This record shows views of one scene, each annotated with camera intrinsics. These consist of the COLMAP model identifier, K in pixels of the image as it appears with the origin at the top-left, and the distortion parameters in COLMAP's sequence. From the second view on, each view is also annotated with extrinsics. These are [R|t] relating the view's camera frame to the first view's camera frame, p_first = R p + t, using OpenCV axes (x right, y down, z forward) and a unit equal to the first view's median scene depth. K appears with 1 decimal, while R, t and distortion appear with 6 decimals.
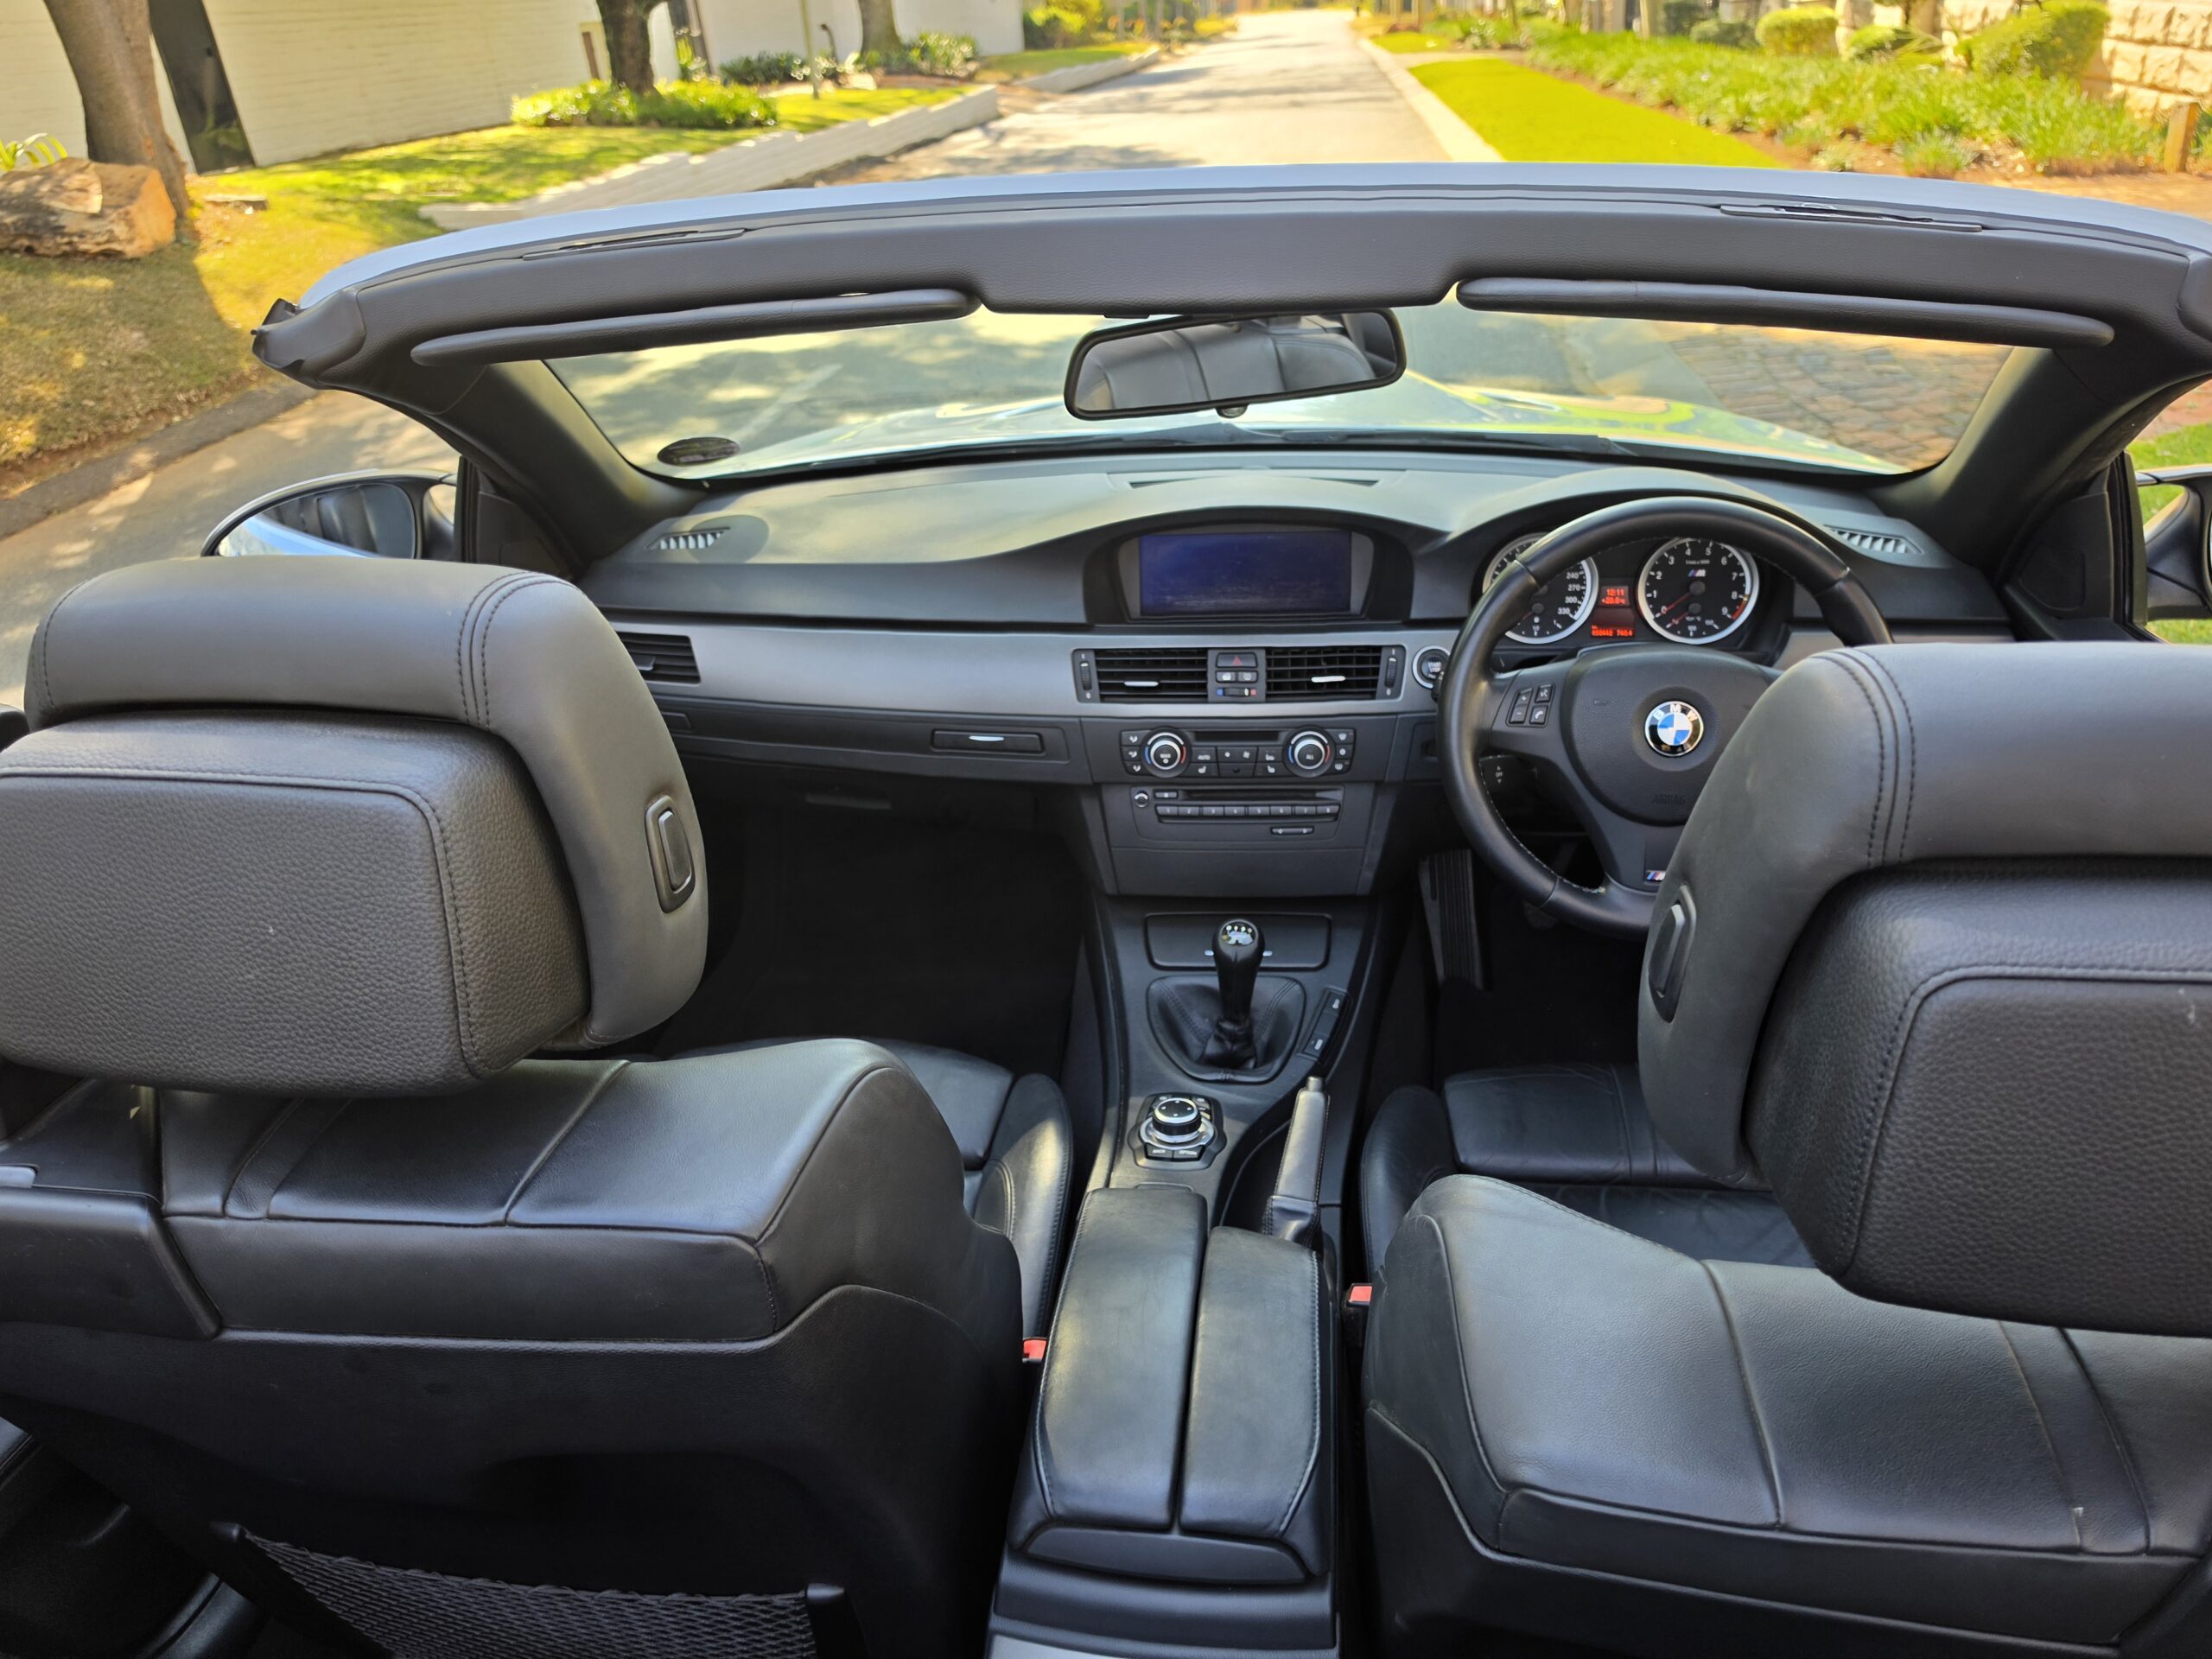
lens RADIAL K [[1538.1, 0, 1097.2], [0, 1538.1, 830.6], [0, 0, 1]] dist [0.020788, -0.025463]
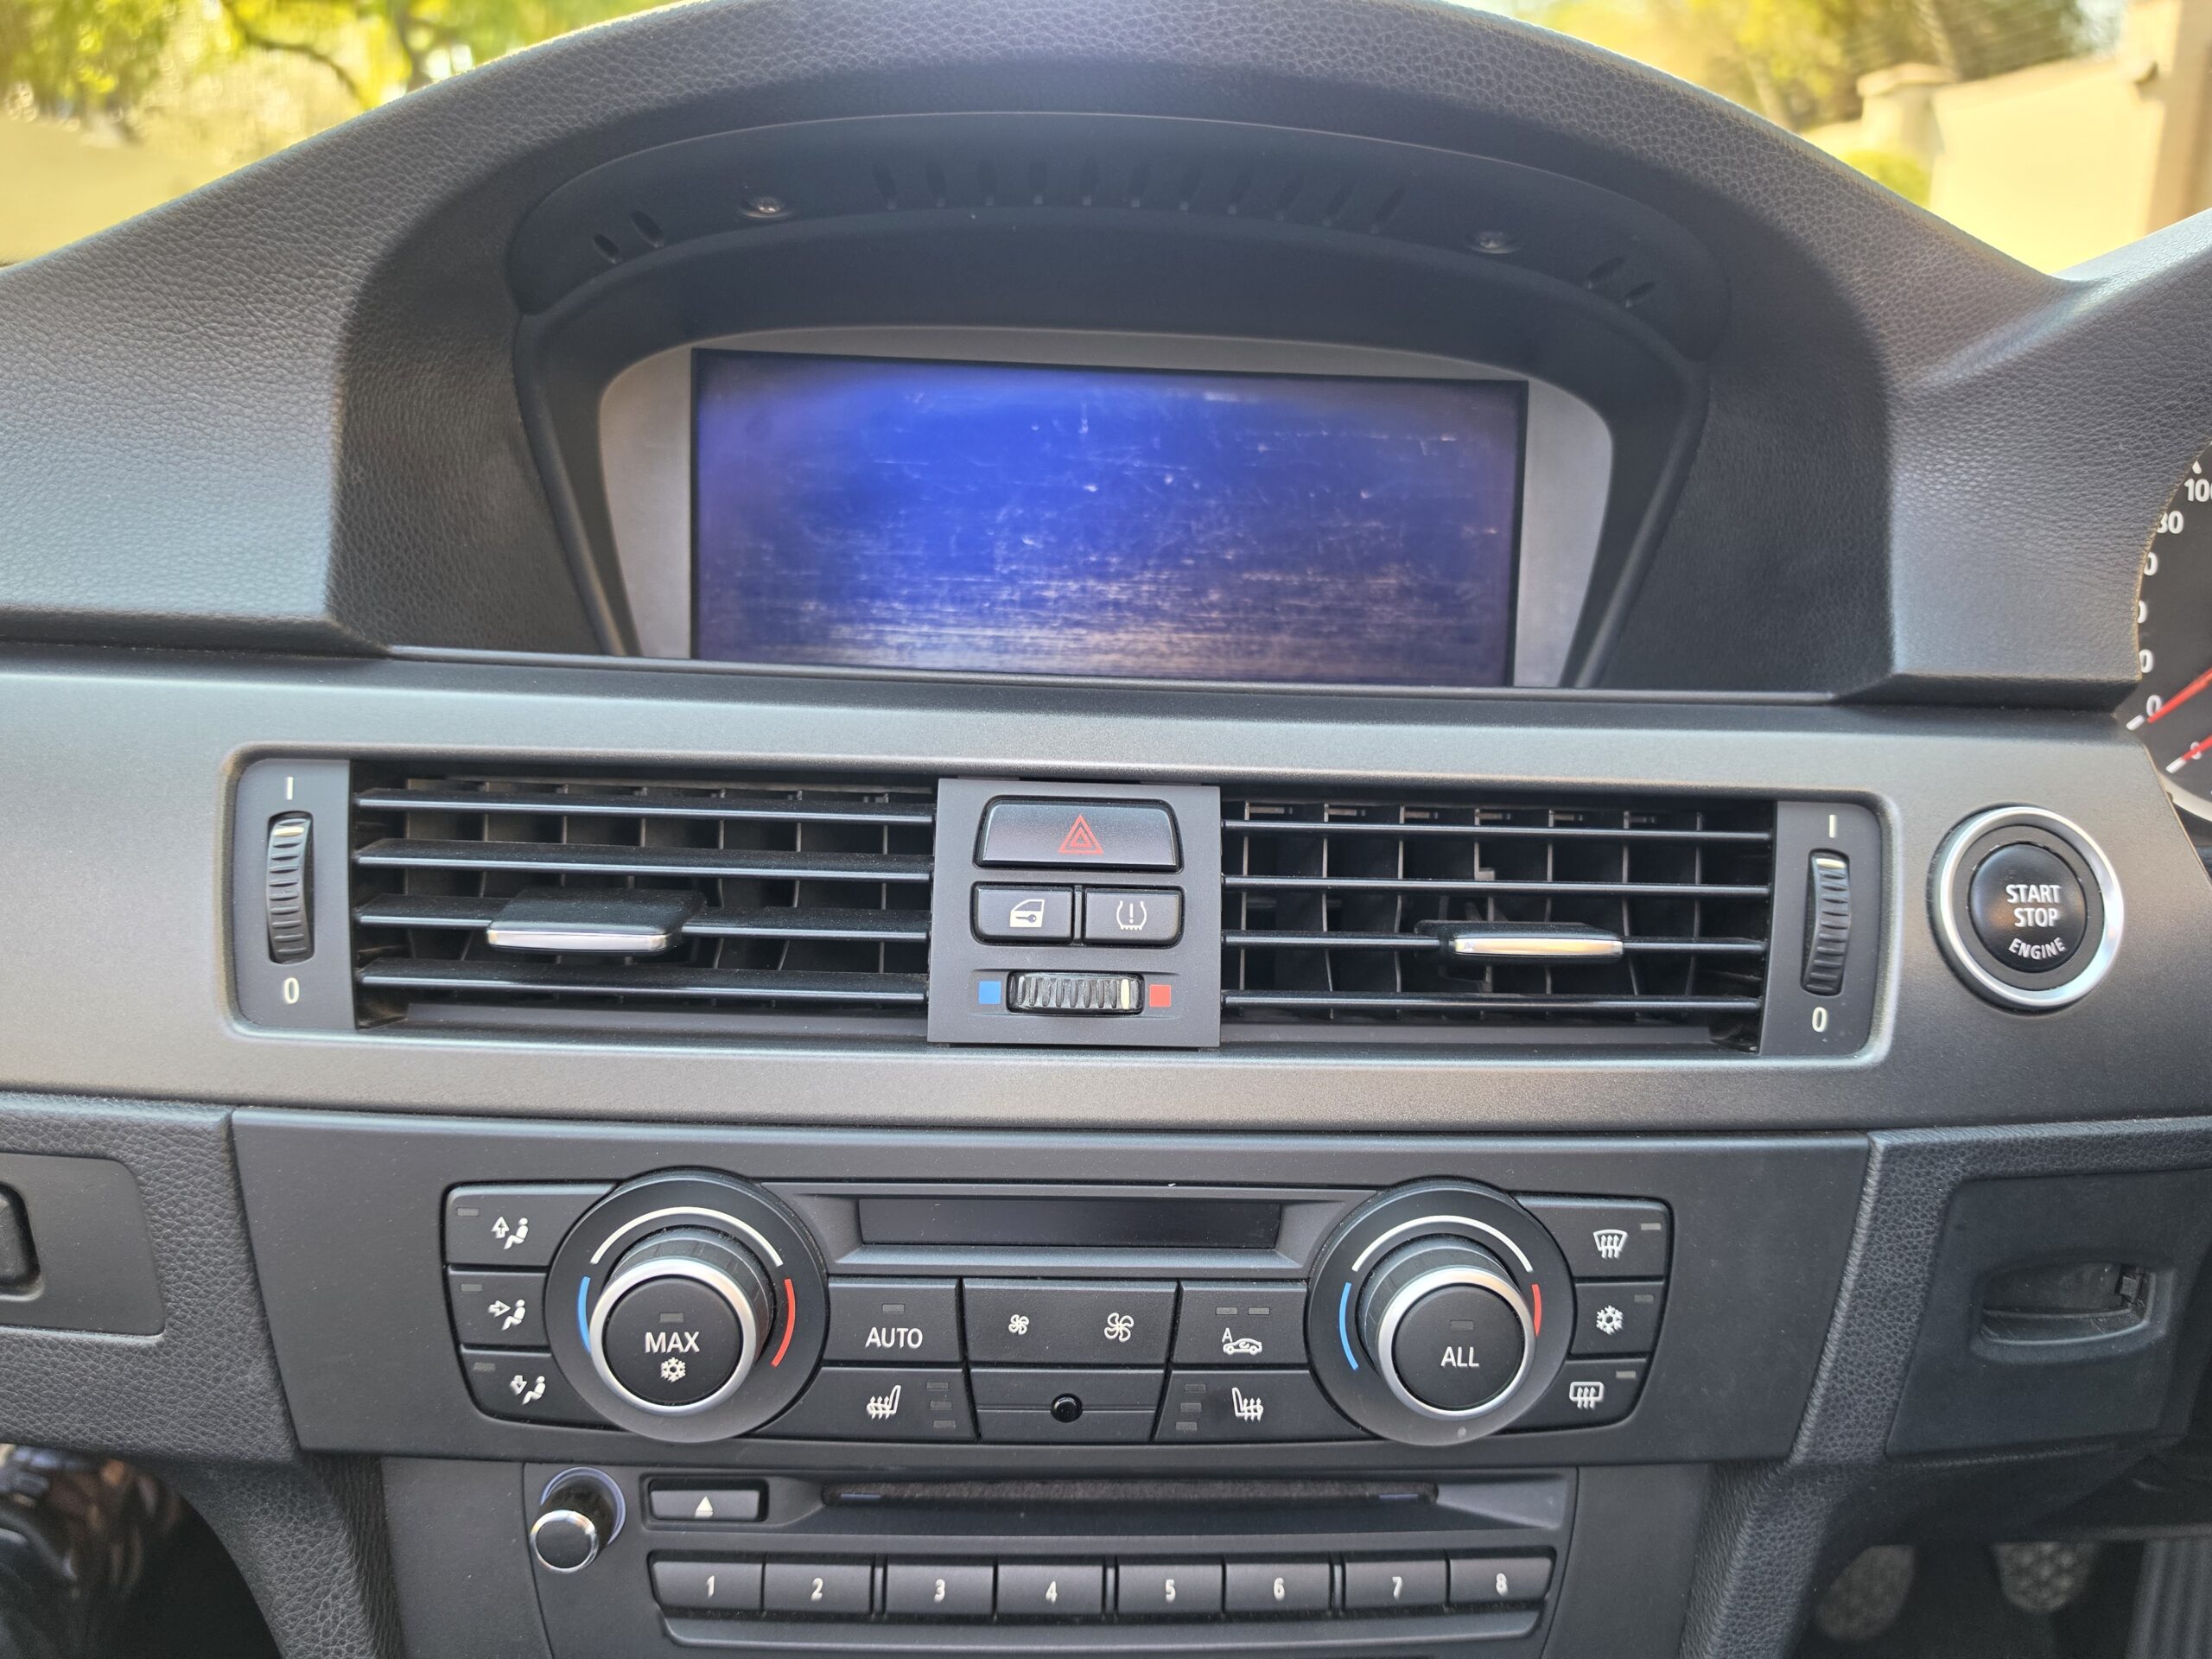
lens RADIAL K [[1538.1, 0, 1117.3], [0, 1538.1, 808.0], [0, 0, 1]] dist [0.020788, -0.025463]
pose [[0.991022, 0.044633, 0.126028, 0.068482], [-0.019445, 0.980725, -0.194421, -0.073495], [-0.132276, 0.190225, 0.972789, 0.784119]]
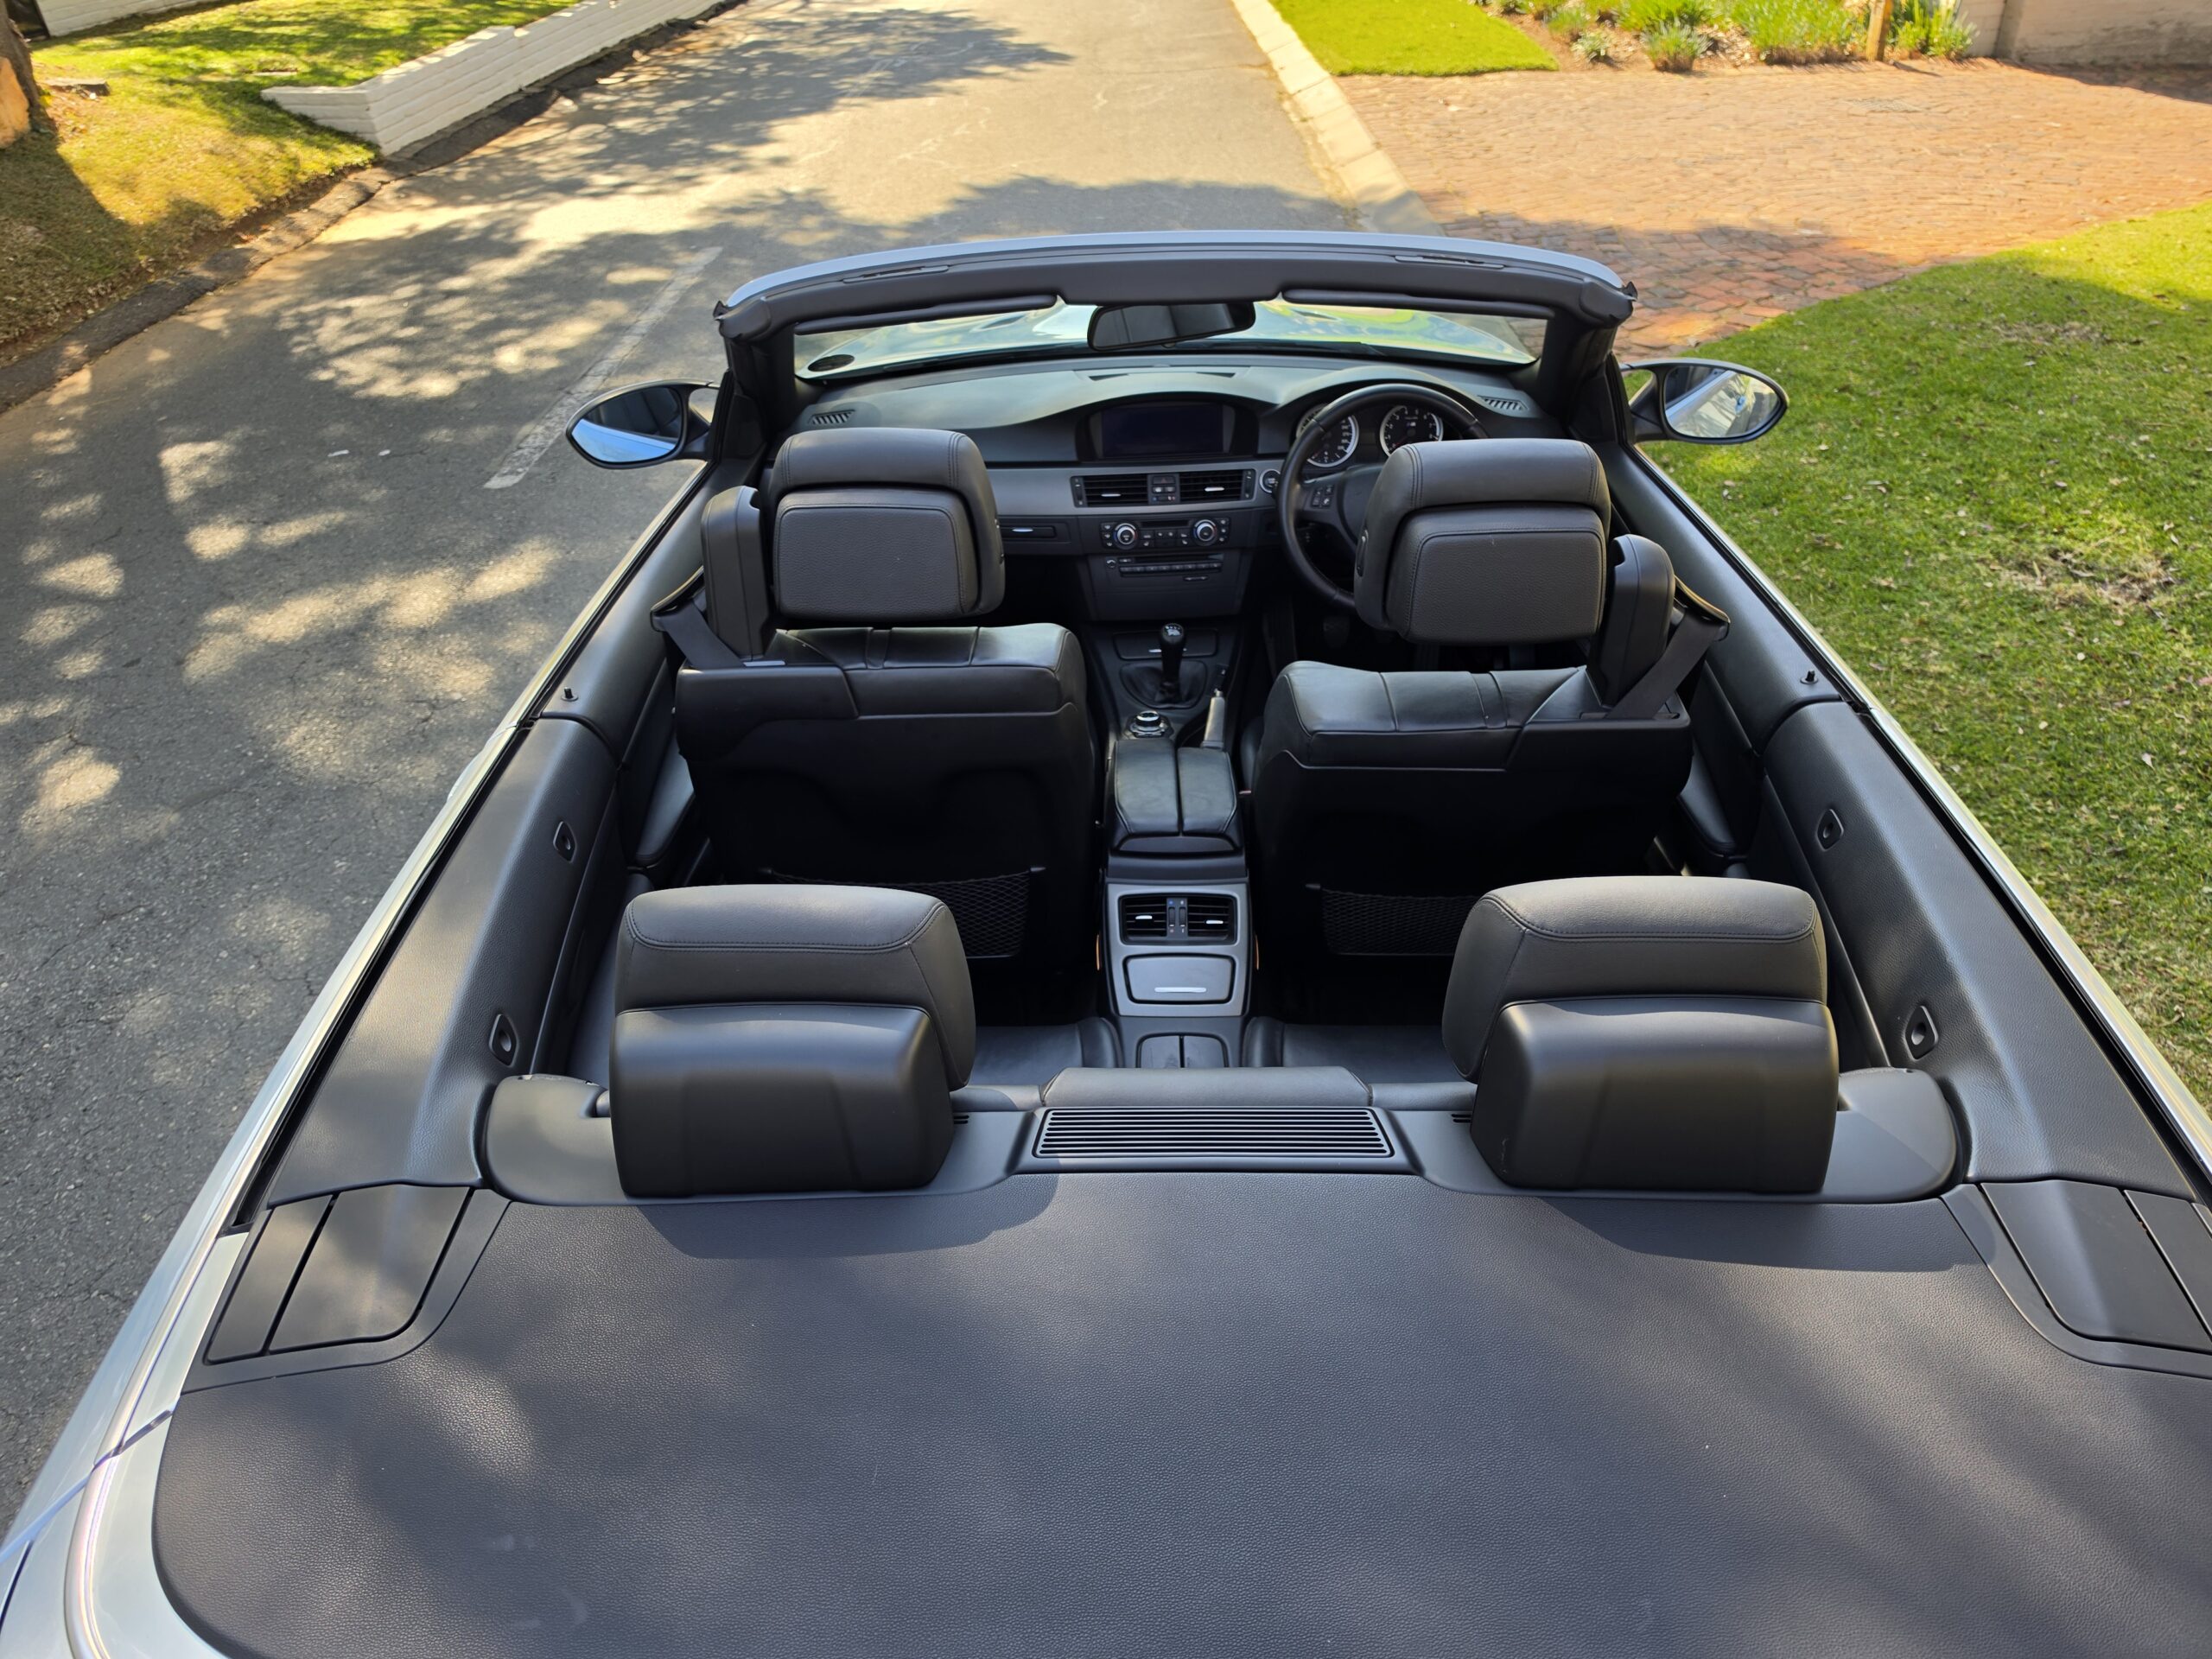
lens RADIAL K [[1538.1, 0, 1087.3], [0, 1538.1, 848.4], [0, 0, 1]] dist [0.020788, -0.025463]
pose [[0.993225, -0.050993, 0.104425, -0.200871], [0.041049, 0.994606, 0.095260, 0.137703], [-0.108719, -0.090328, 0.989960, -0.783565]]
